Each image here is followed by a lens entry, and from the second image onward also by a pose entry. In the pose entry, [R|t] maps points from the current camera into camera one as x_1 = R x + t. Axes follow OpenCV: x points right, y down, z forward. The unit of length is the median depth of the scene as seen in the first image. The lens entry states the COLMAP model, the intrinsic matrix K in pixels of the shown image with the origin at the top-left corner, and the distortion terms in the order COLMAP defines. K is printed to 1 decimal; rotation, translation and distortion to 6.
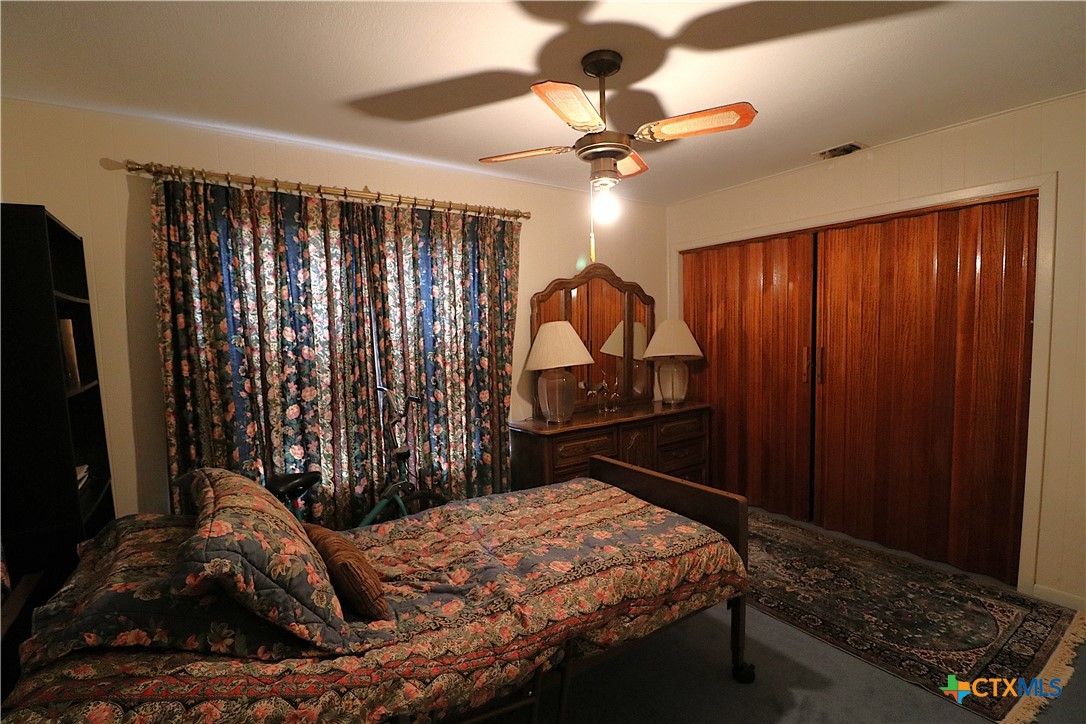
lens RADIAL K [[500.0, 0, 541.6], [0, 500.0, 366.8], [0, 0, 1]] dist [-0.001139, -0.014756]
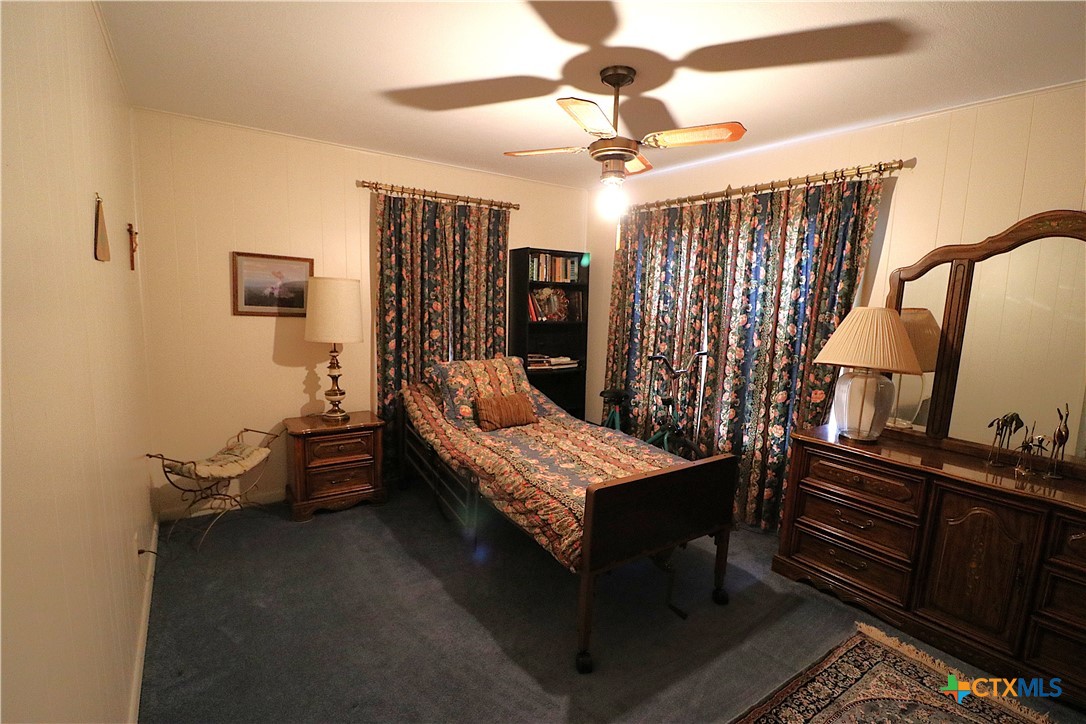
lens RADIAL K [[500.0, 0, 541.6], [0, 500.0, 366.8], [0, 0, 1]] dist [-0.001139, -0.014756]
pose [[0.006519, 0.164822, -0.986302, 1.180114], [-0.111858, 0.980253, 0.163072, -0.105714], [0.993703, 0.109263, 0.024827, 0.755216]]
